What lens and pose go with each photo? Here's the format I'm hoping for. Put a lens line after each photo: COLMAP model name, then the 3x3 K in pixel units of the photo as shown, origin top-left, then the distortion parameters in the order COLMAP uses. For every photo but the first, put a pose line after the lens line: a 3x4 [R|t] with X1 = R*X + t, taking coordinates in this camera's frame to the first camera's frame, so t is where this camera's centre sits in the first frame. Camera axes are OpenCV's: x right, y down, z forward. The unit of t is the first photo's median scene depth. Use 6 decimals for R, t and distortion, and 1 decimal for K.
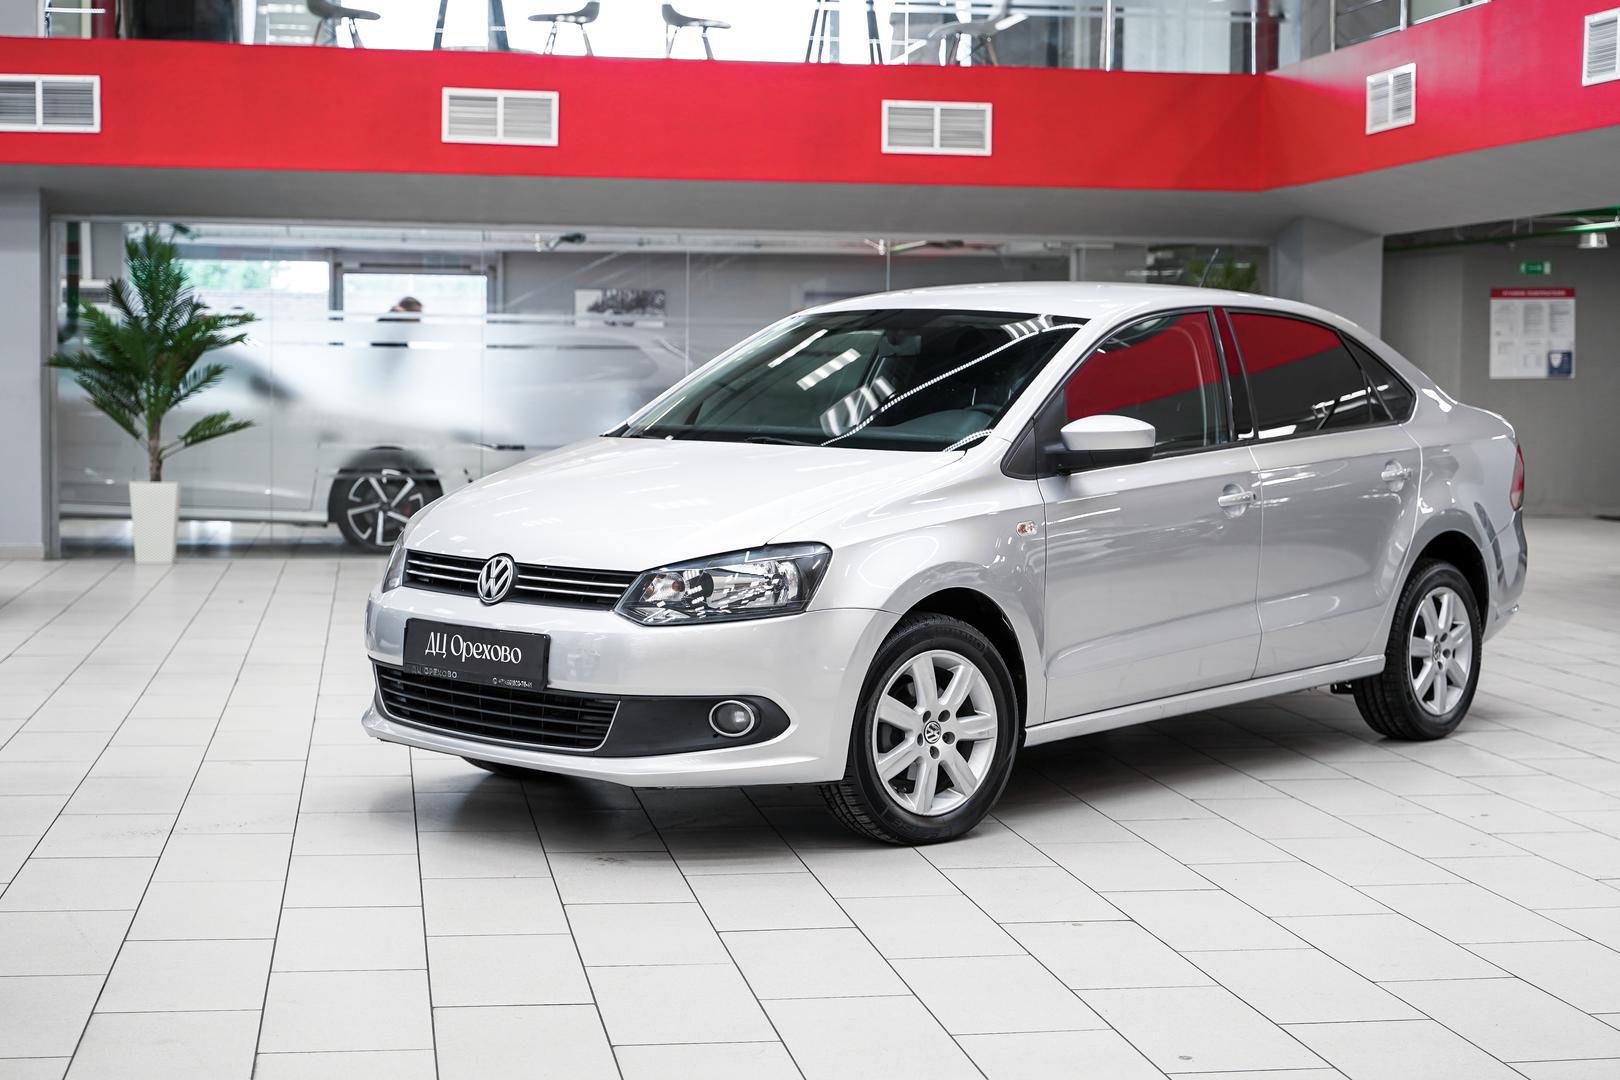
lens RADIAL K [[2483.3, 0, 810.0], [0, 2483.3, 540.0], [0, 0, 1]] dist [0.010400, -0.033346]
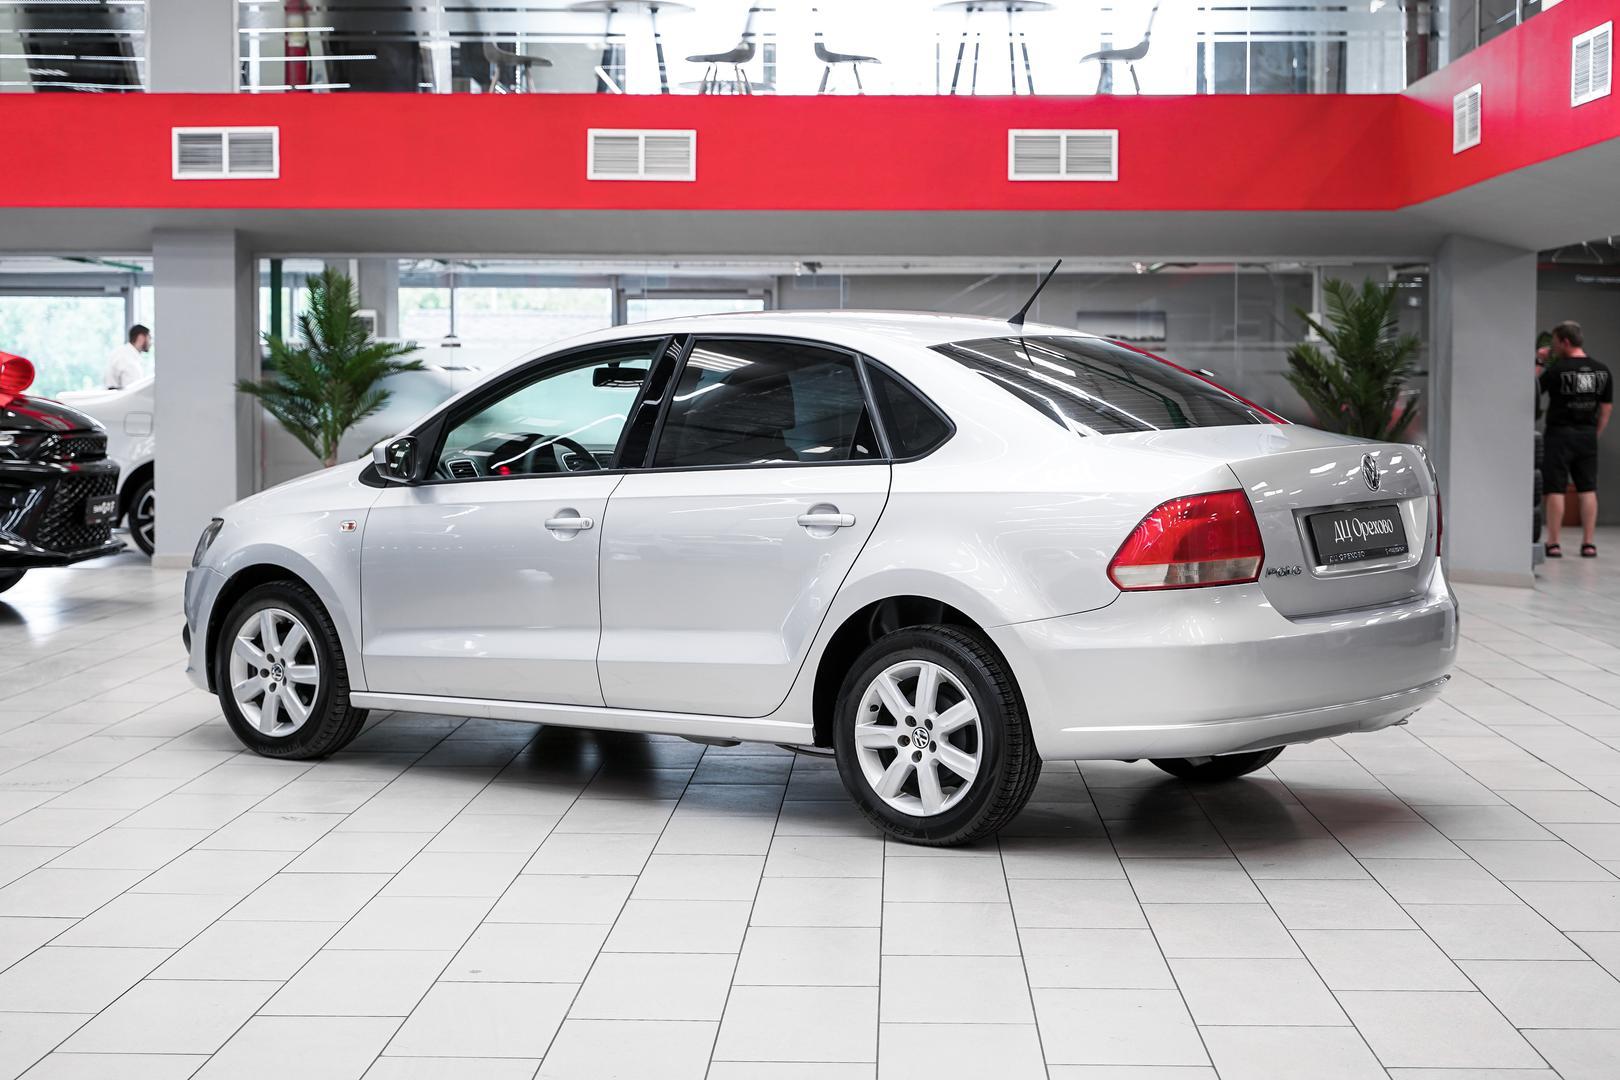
lens RADIAL K [[2536.4, 0, 810.0], [0, 2536.4, 540.0], [0, 0, 1]] dist [0.002186, 0.016078]
pose [[0.981844, 0.005587, -0.189608, 0.157286], [-0.007151, 0.999946, -0.007565, 0.002105], [0.189556, 0.008784, 0.981831, -0.051219]]
